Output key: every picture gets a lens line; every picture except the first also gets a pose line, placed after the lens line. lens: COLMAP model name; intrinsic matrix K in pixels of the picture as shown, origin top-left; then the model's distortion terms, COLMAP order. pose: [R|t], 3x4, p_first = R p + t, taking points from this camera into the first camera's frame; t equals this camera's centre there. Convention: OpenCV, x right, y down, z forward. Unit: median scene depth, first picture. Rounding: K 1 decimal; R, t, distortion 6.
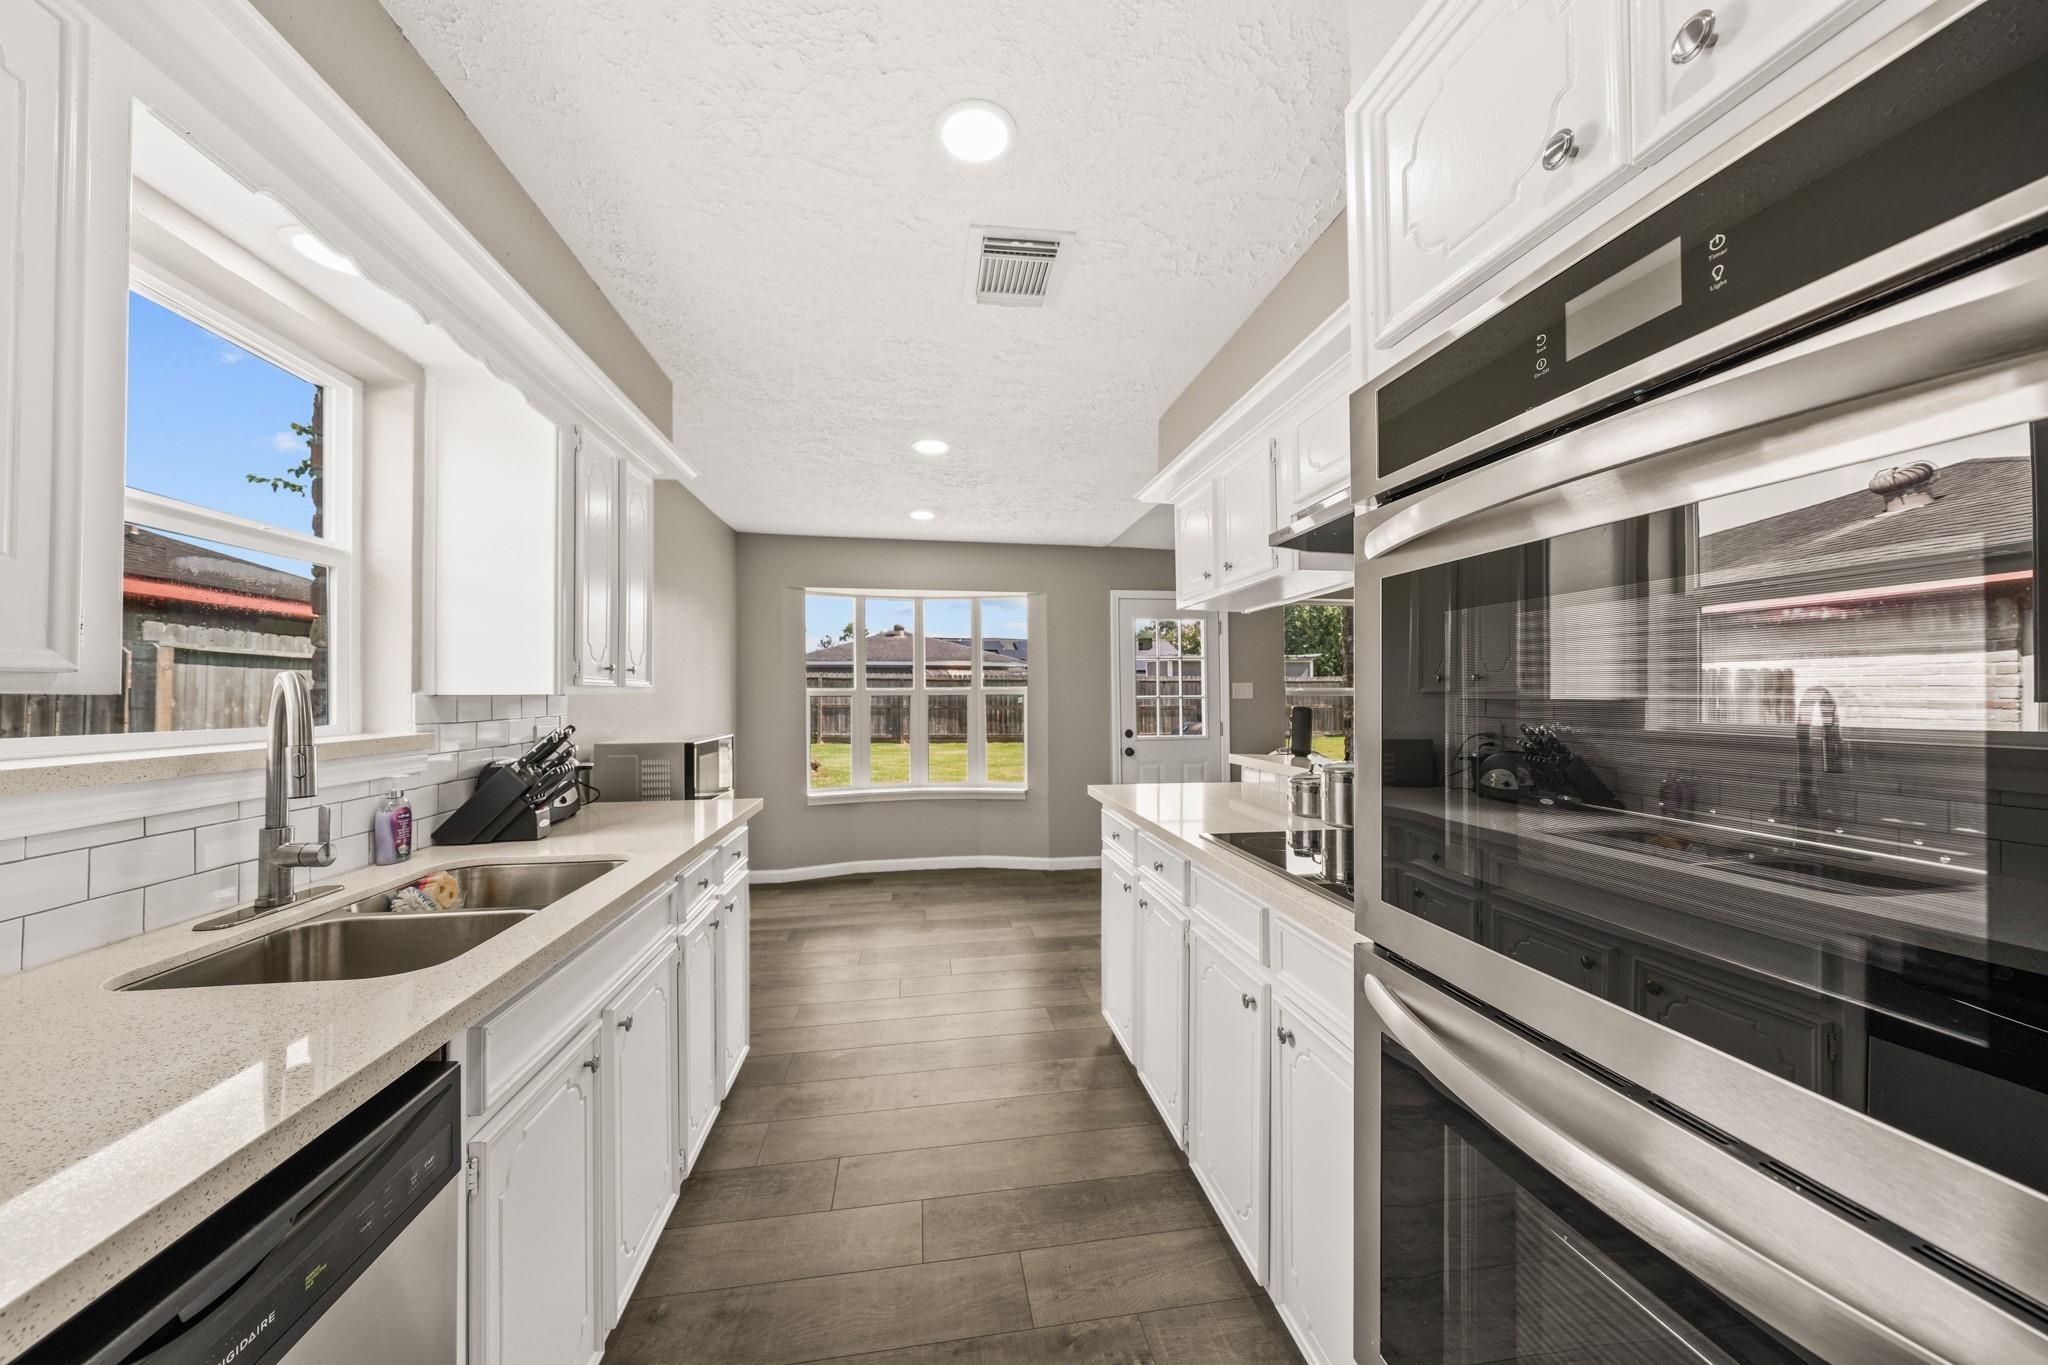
lens RADIAL K [[695.9, 0, 1030.7], [0, 695.9, 687.9], [0, 0, 1]] dist [-0.000017, 0.000018]
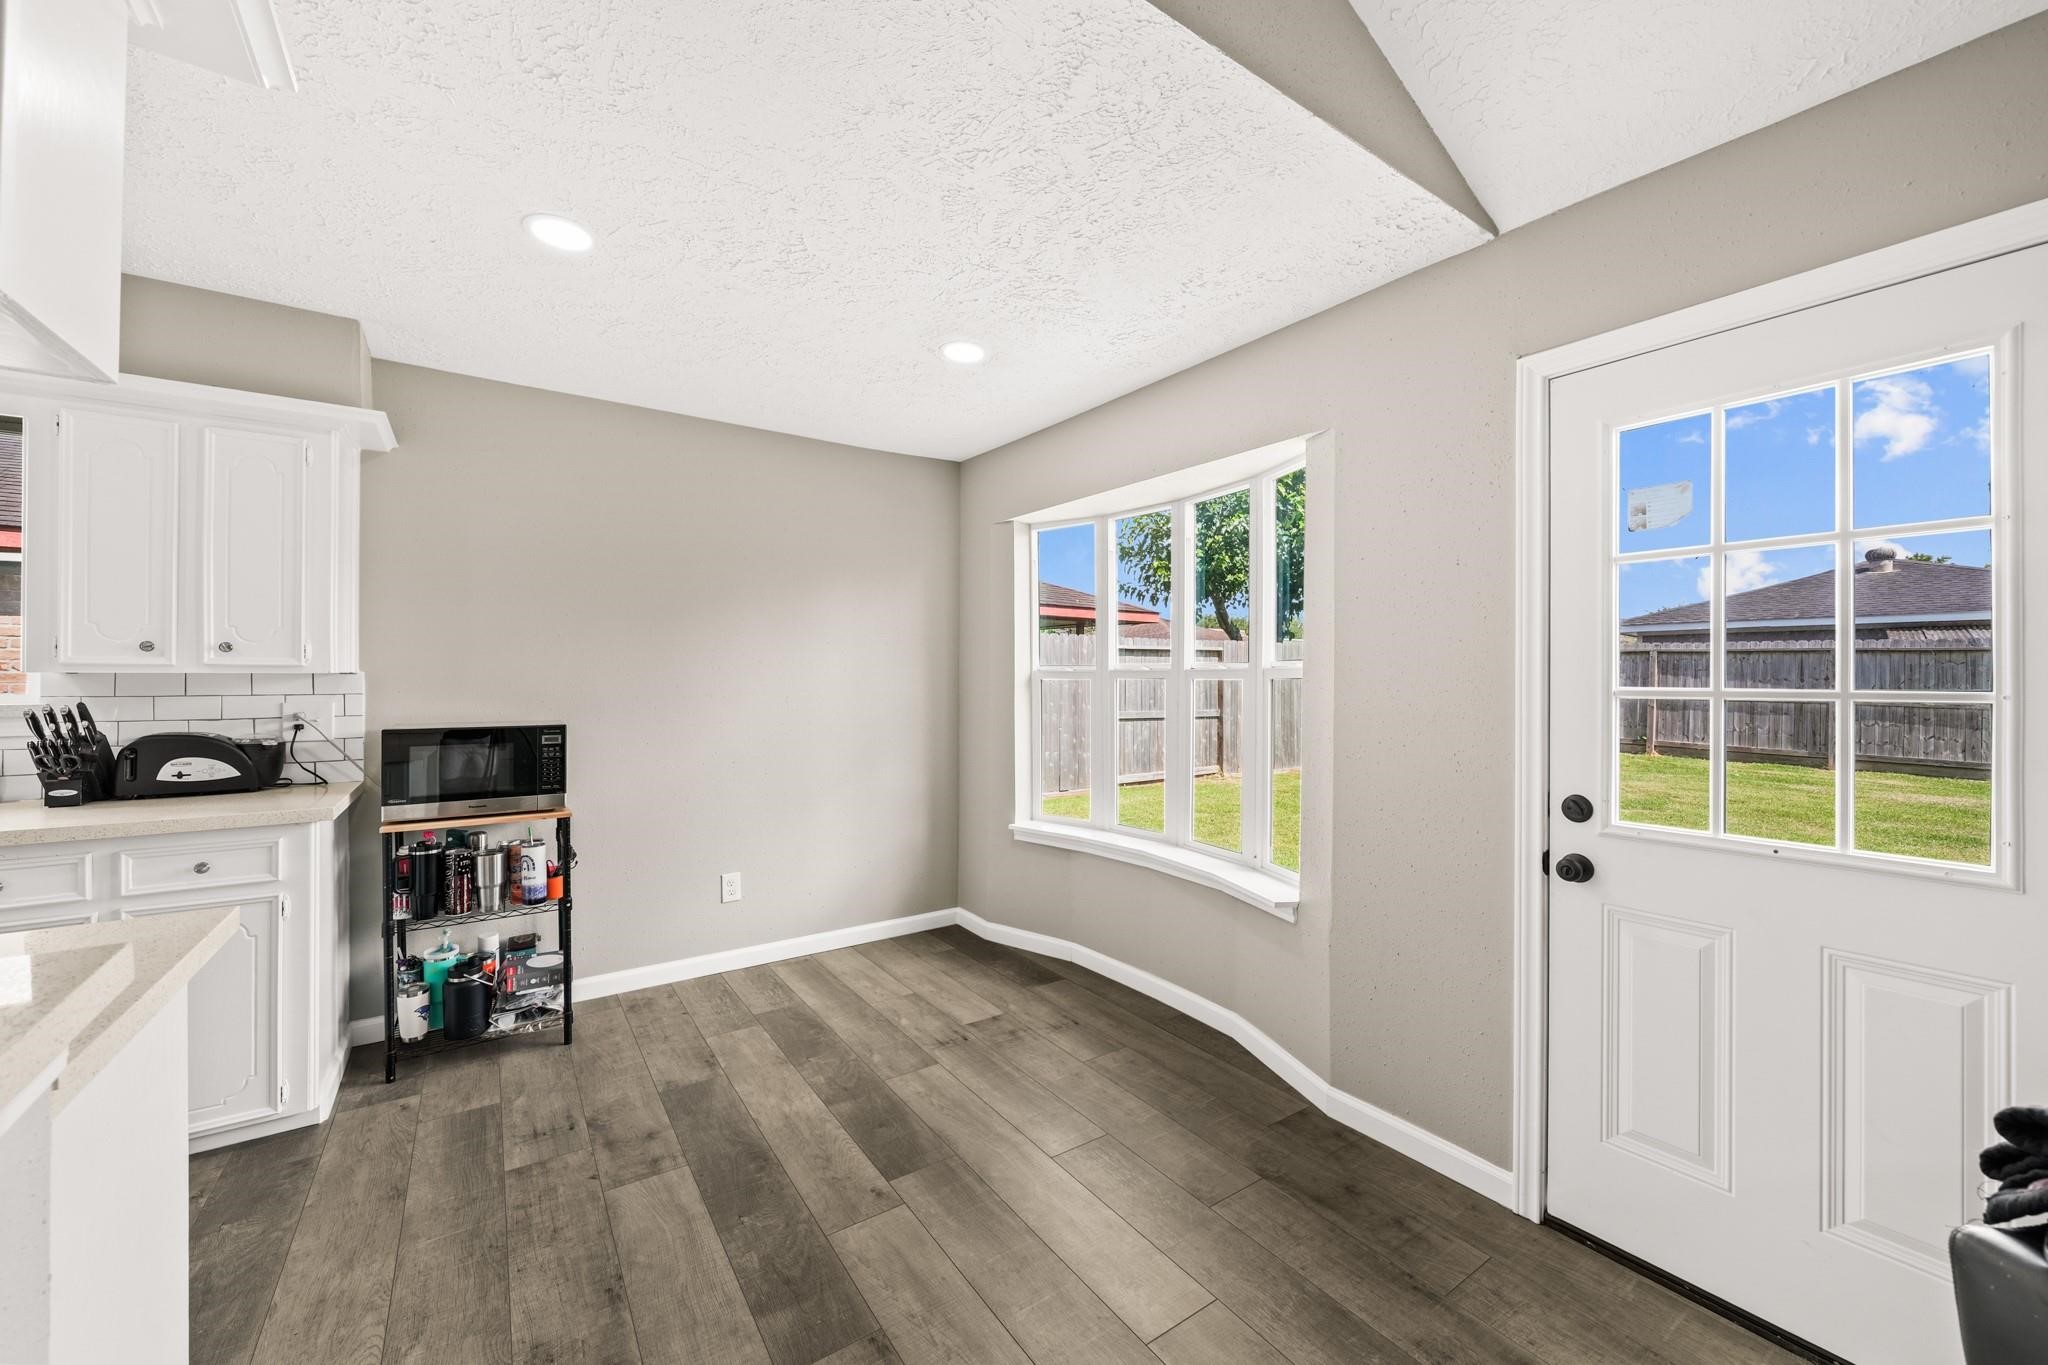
lens RADIAL K [[783.5, 0, 1018.8], [0, 783.5, 679.1], [0, 0, 1]] dist [0.001663, -0.000051]
pose [[0.429980, 0.007186, -0.902810, 0.358275], [0.004656, 0.999937, 0.010176, 0.003803], [0.902826, -0.008579, 0.429920, 0.643687]]
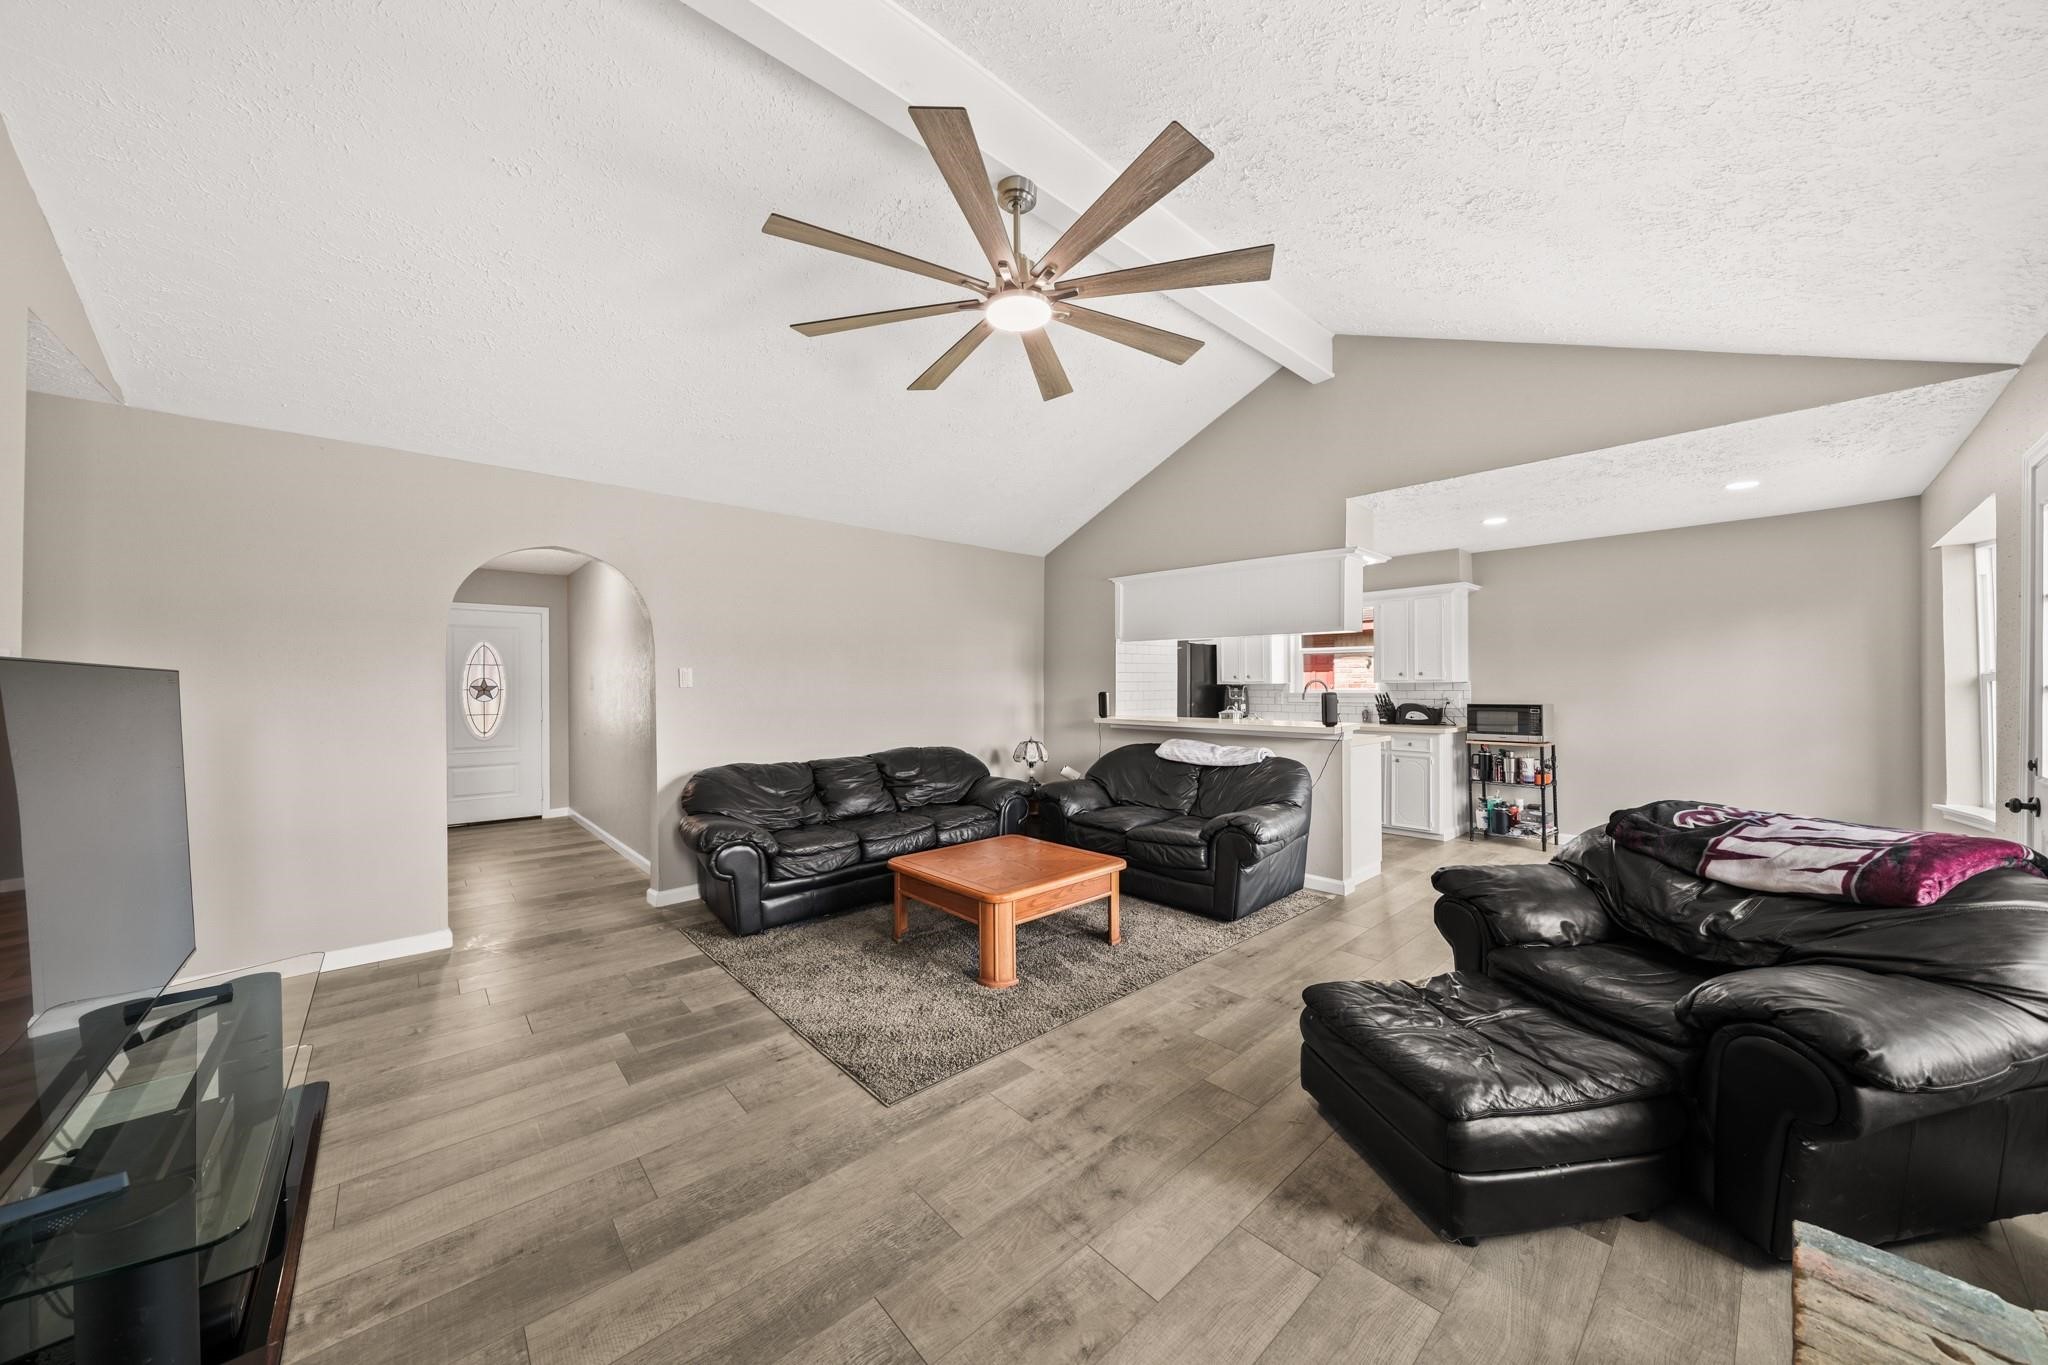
lens RADIAL K [[695.9, 0, 1019.2], [0, 695.9, 686.1], [0, 0, 1]] dist [-0.000017, 0.000018]
pose [[-0.842639, 0.007608, -0.538426, 0.944797], [0.014513, 0.999858, -0.008585, 0.008666], [0.538284, -0.015048, -0.842629, 1.041177]]
